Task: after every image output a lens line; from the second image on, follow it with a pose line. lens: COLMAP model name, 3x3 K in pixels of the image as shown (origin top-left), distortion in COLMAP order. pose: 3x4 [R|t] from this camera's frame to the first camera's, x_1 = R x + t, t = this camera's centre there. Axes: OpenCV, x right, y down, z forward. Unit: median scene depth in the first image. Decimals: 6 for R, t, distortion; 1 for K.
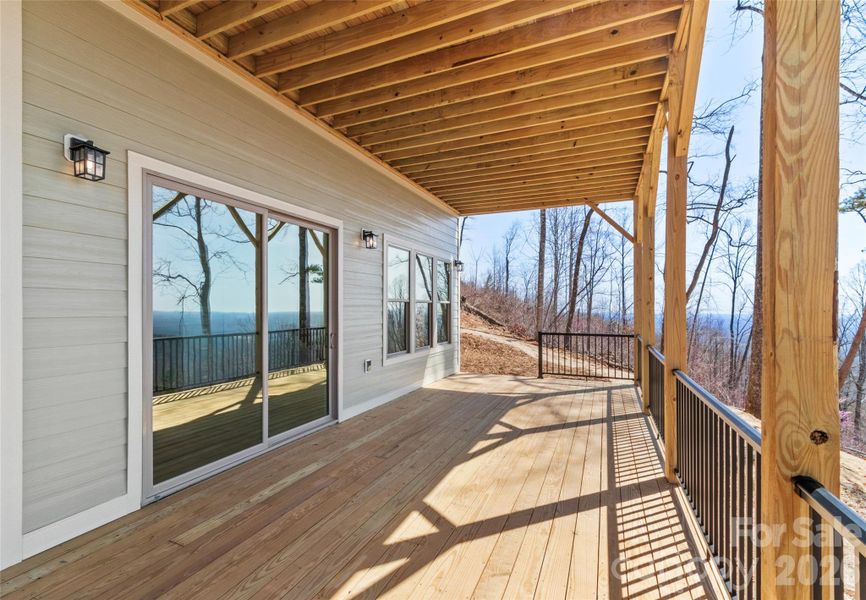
lens RADIAL K [[431.2, 0, 433.0], [0, 431.2, 300.0], [0, 0, 1]] dist [0.001903, 0.000225]
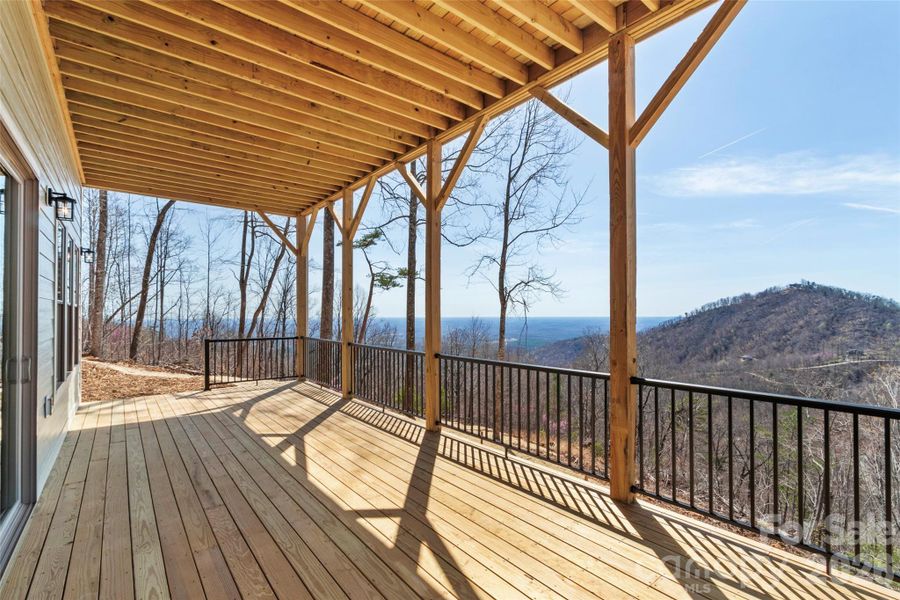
lens RADIAL K [[416.0, 0, 450.0], [0, 416.0, 300.0], [0, 0, 1]] dist [-0.000291, -0.000069]
pose [[0.425422, 0.026397, 0.904610, -0.566928], [-0.014633, 0.999644, -0.022289, 0.004904], [-0.904877, -0.003755, 0.425657, 0.278189]]
